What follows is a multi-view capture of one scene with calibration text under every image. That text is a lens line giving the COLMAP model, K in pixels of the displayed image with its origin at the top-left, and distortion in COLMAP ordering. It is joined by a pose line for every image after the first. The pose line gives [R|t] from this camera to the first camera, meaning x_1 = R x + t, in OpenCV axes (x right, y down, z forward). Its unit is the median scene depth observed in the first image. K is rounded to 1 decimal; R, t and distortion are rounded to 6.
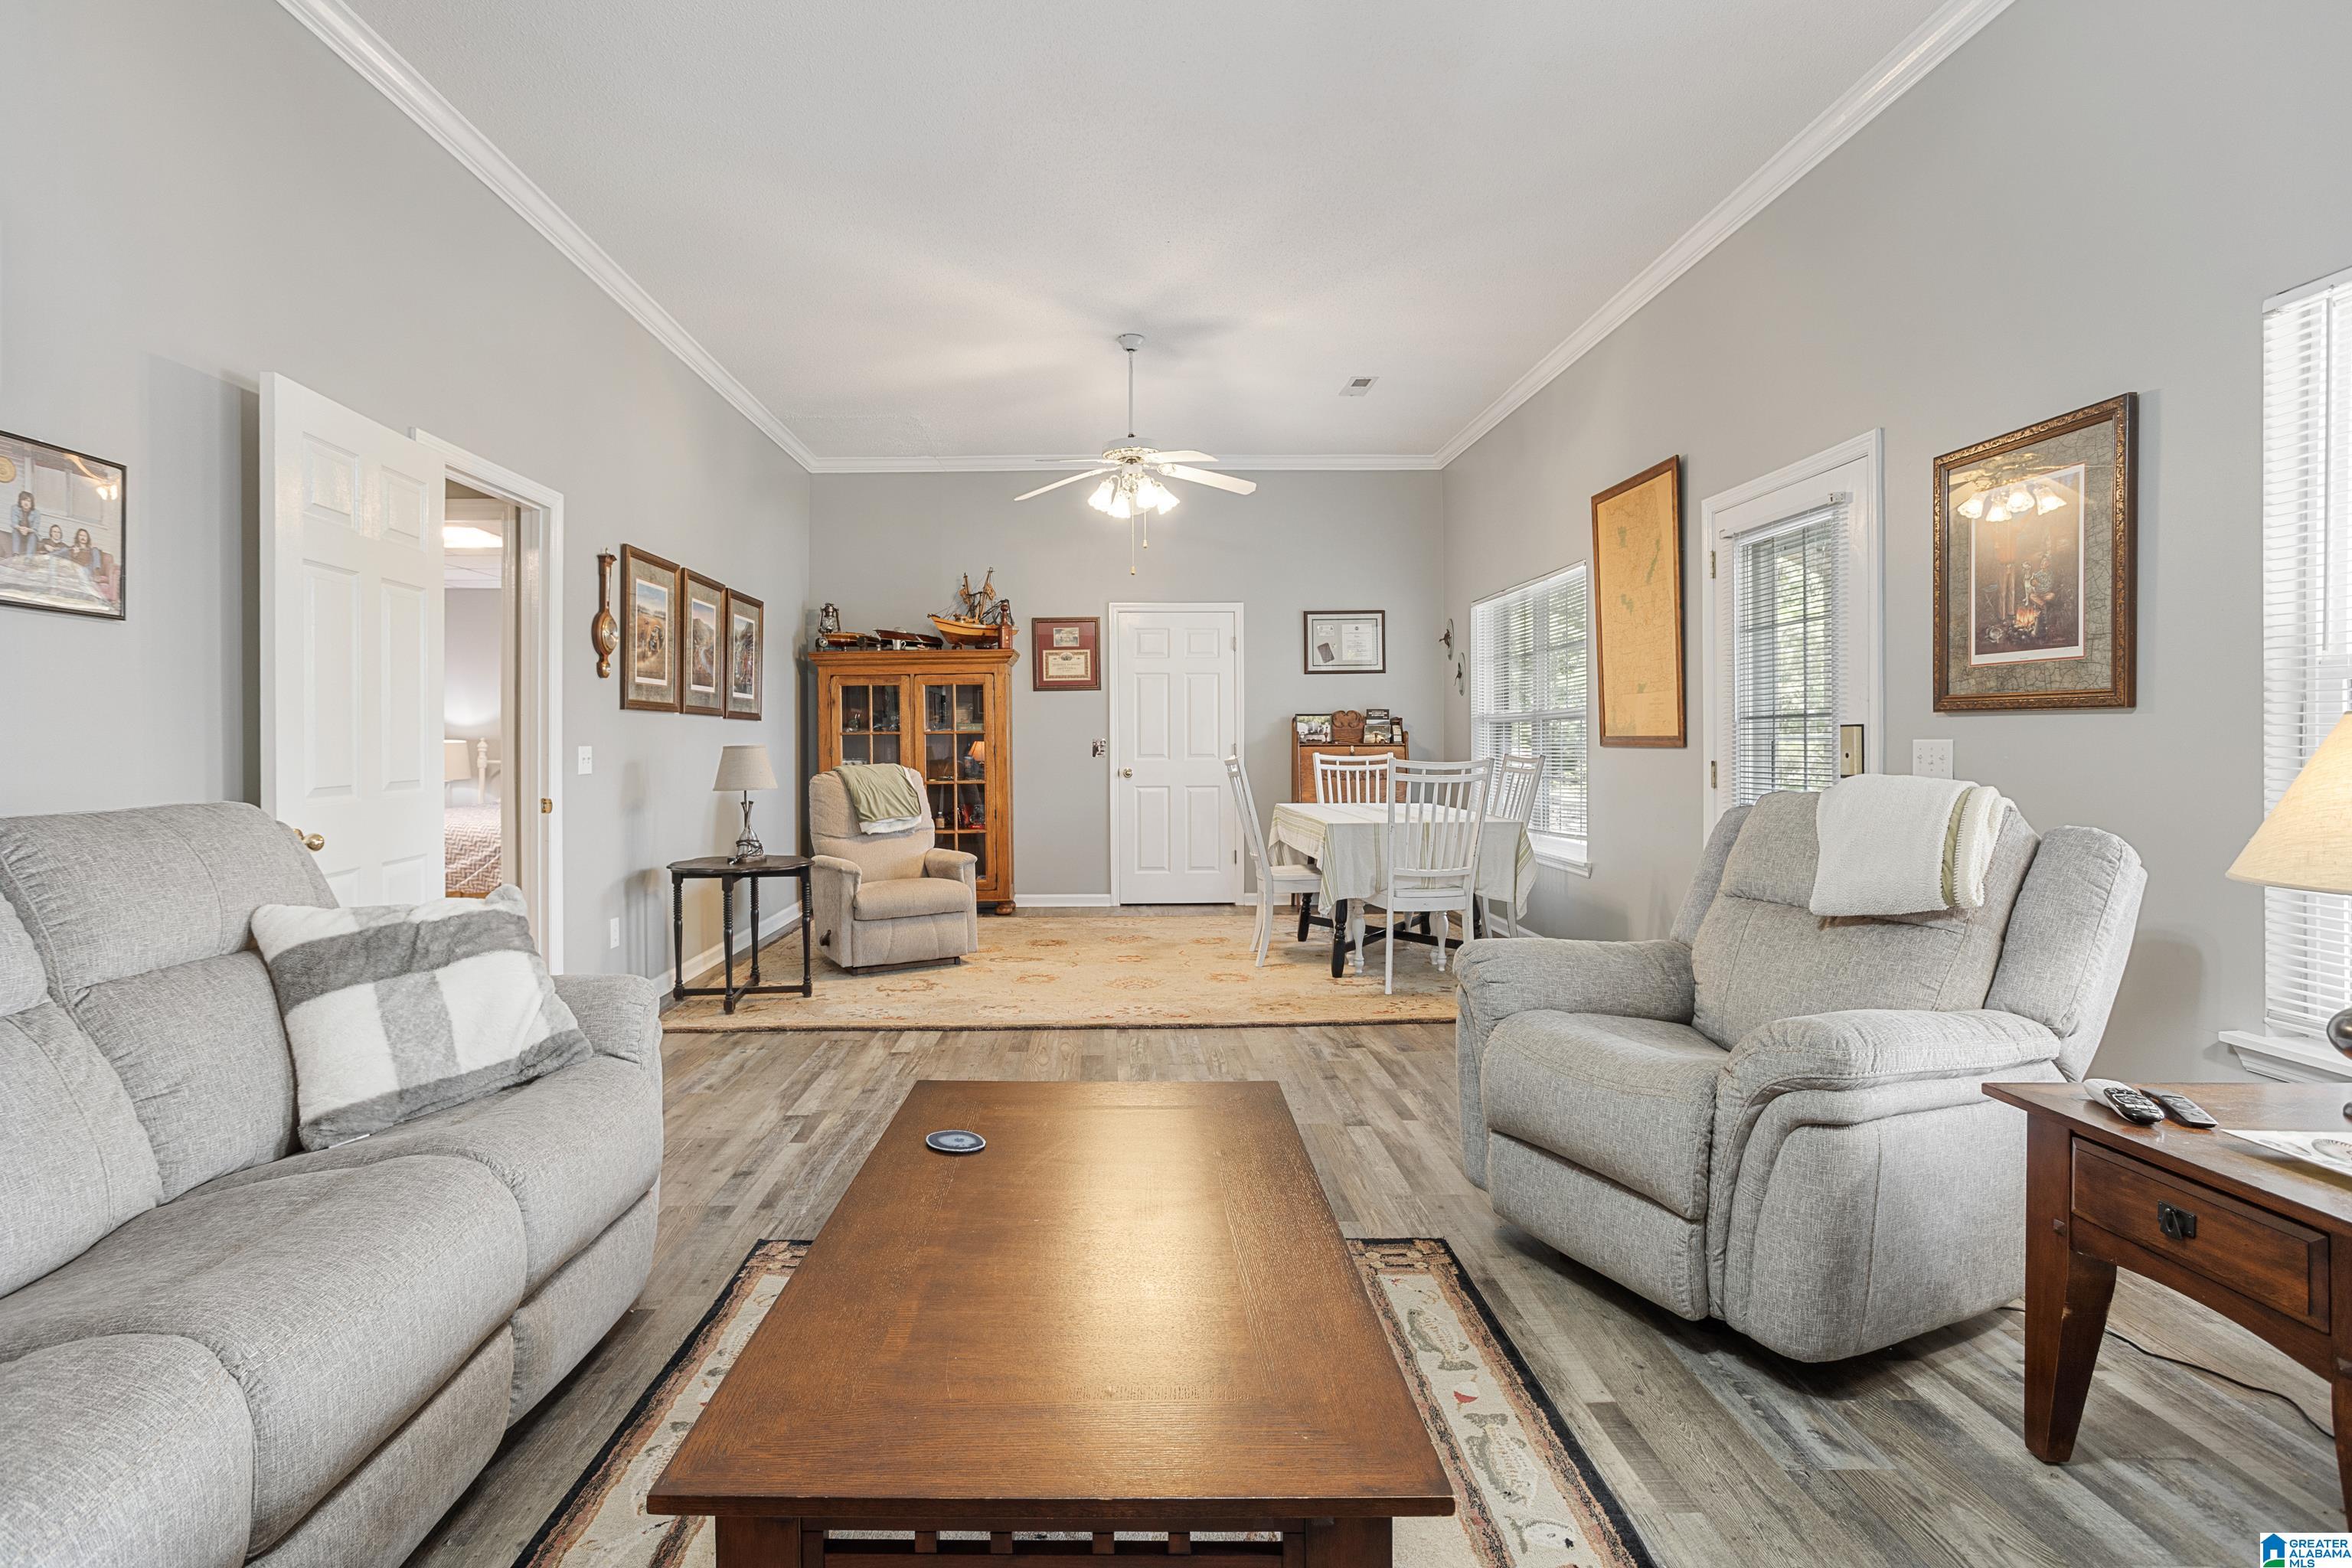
lens RADIAL K [[1149.3, 0, 1162.9], [0, 1149.3, 750.7], [0, 0, 1]] dist [-0.045446, 0.034064]
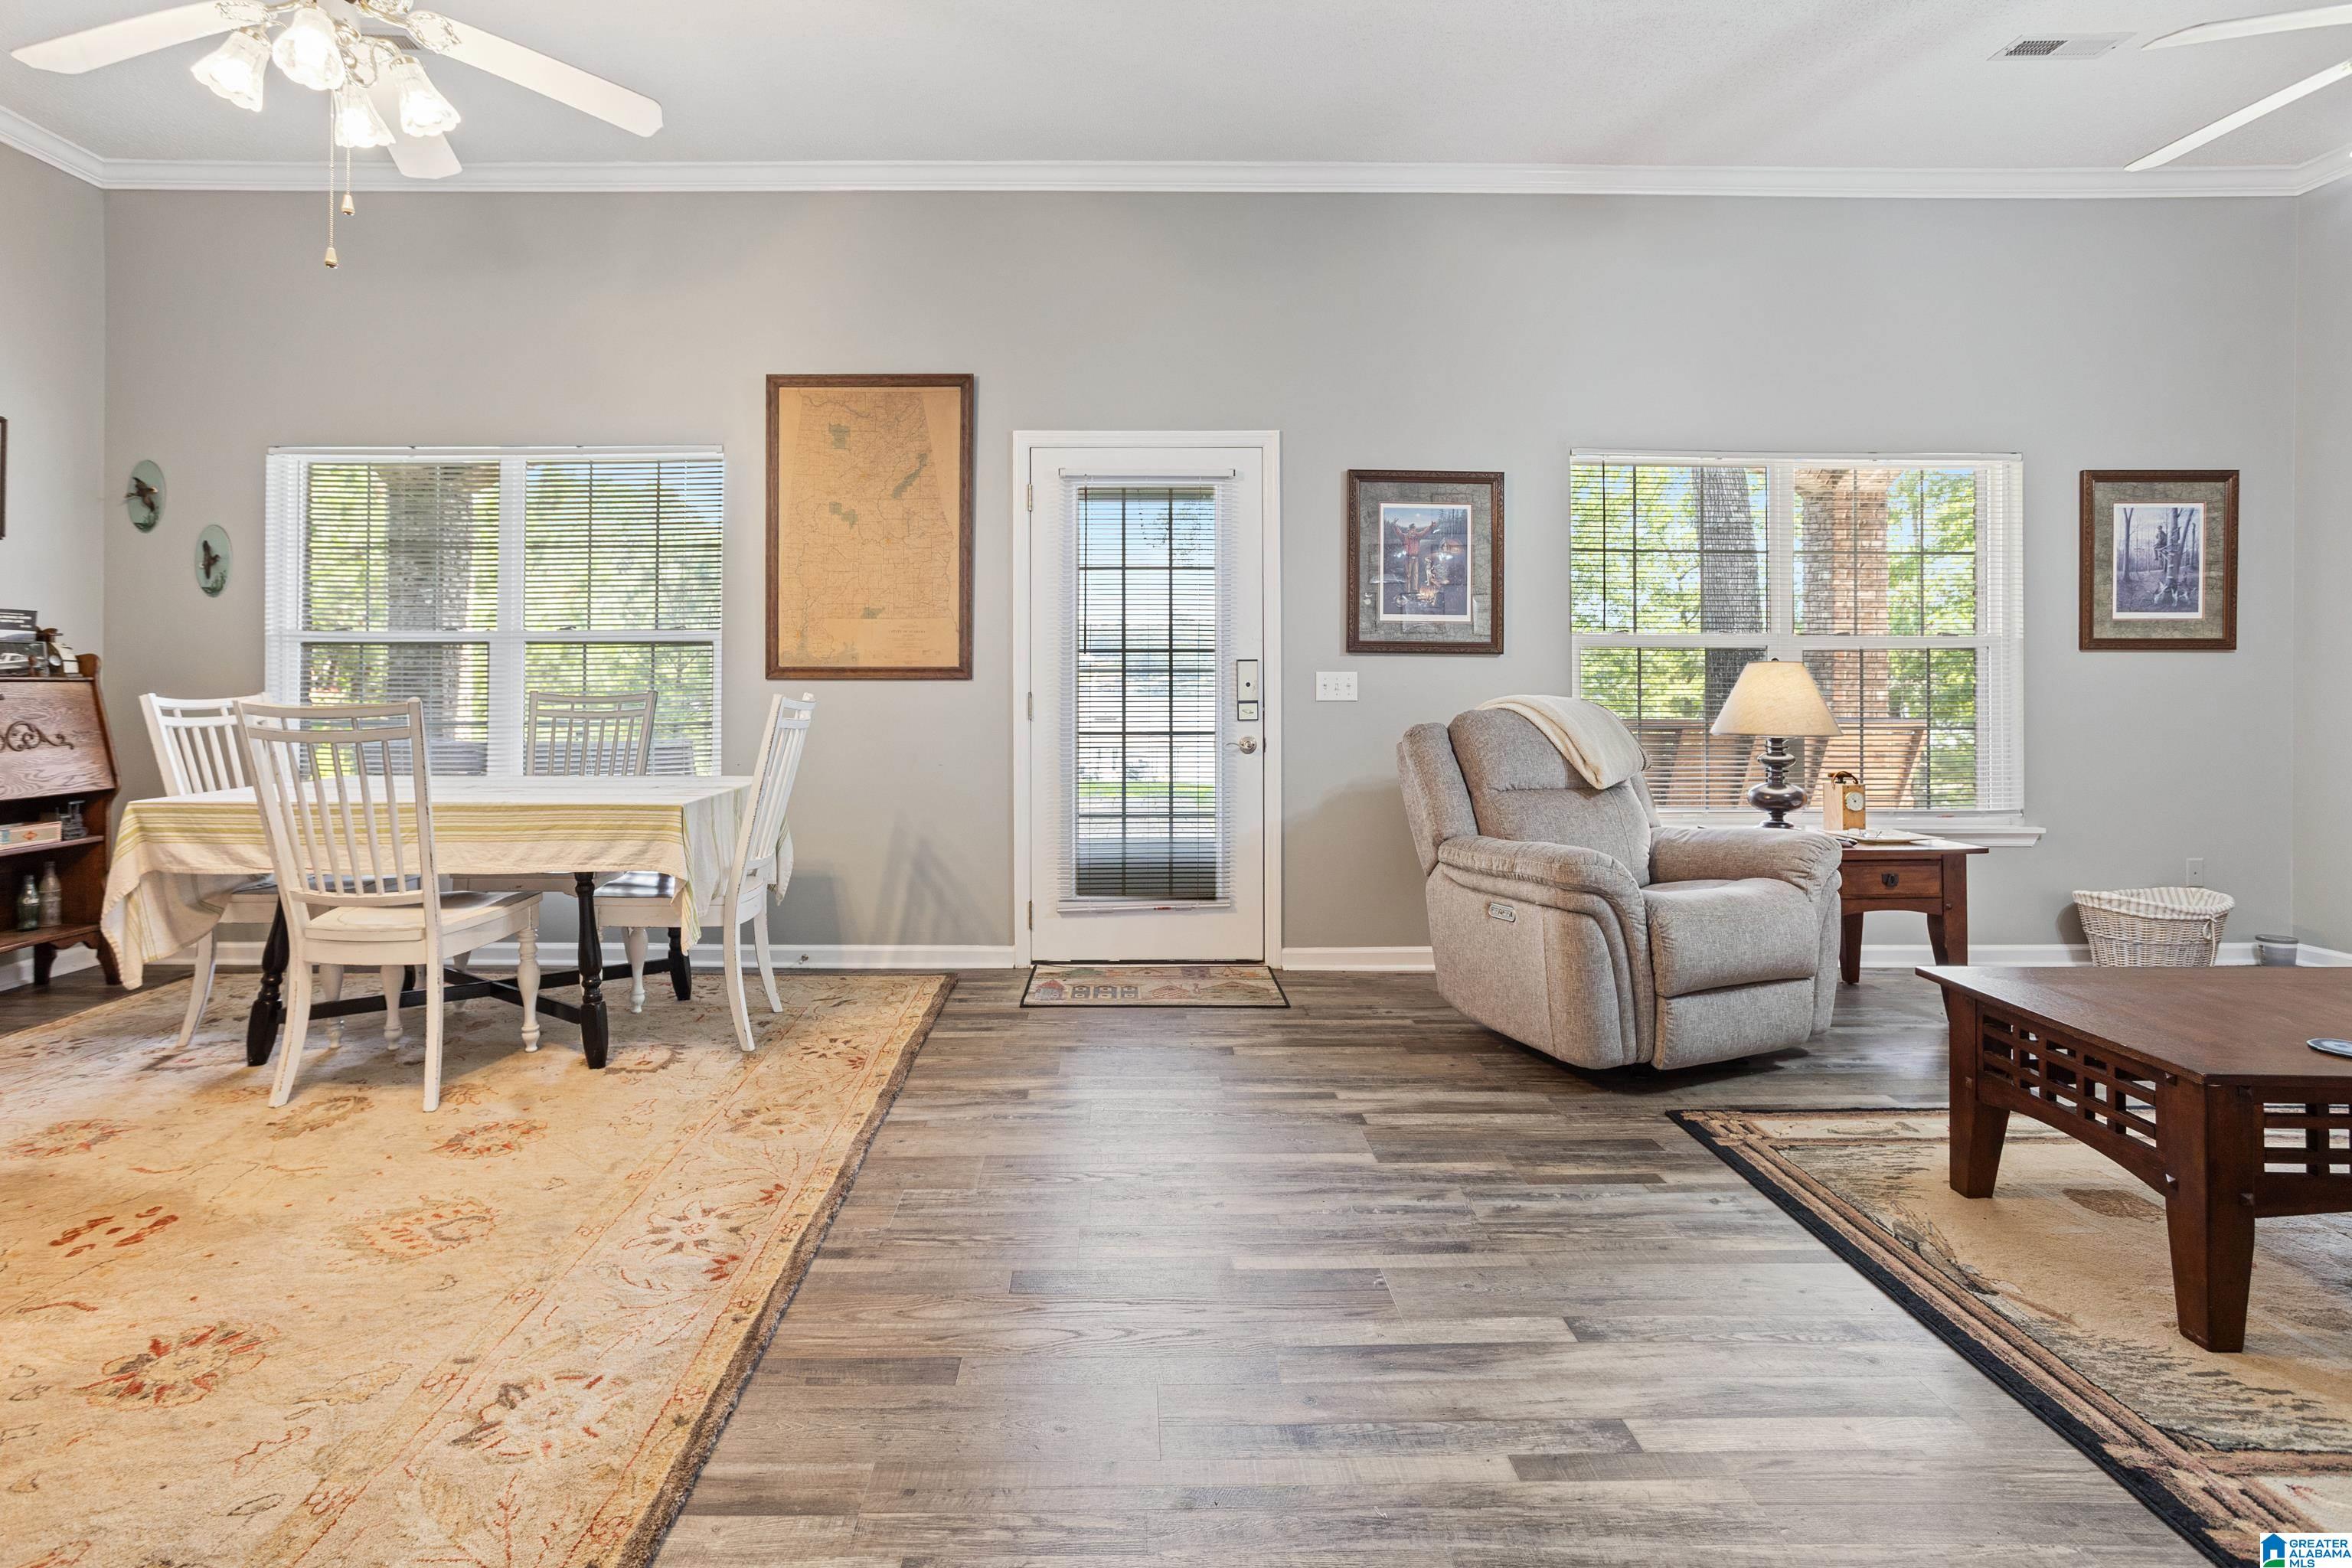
lens RADIAL K [[1179.0, 0, 1091.4], [0, 1179.0, 667.2], [0, 0, 1]] dist [-0.022358, 0.000200]
pose [[0.039893, 0.009478, 0.999159, -0.577298], [0.007190, 0.999926, -0.009772, -0.002988], [-0.999178, 0.007574, 0.039822, 0.935078]]
